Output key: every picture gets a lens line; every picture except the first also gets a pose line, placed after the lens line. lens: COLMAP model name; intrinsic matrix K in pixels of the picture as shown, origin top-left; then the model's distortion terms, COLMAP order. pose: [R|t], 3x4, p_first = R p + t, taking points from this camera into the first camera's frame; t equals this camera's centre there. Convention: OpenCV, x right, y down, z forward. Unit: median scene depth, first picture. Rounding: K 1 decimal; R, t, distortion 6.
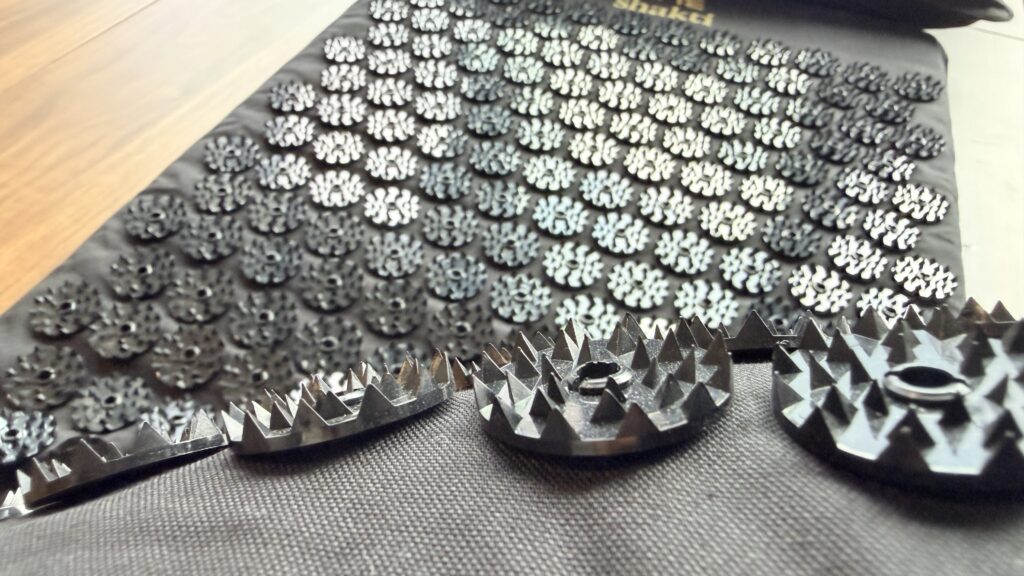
lens RADIAL K [[713.9, 0, 511.3], [0, 713.9, 292.3], [0, 0, 1]] dist [0.045957, 0.014817]
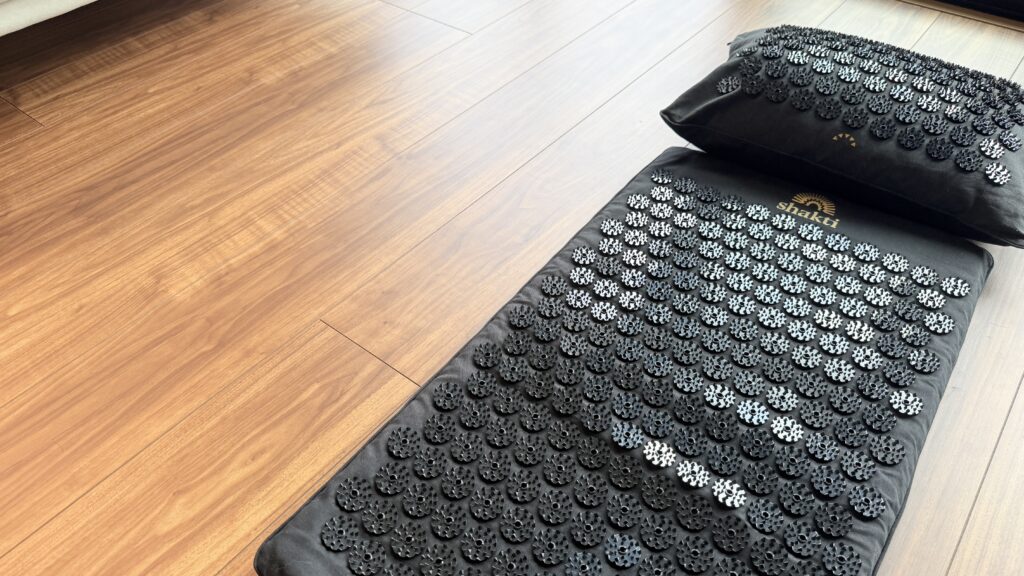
lens RADIAL K [[713.9, 0, 512.6], [0, 713.9, 290.7], [0, 0, 1]] dist [0.045957, 0.014817]
pose [[0.954668, 0.120118, -0.272363, 0.057292], [-0.136904, 0.989632, -0.043418, -0.083396], [0.264324, 0.078737, 0.961215, -1.085913]]
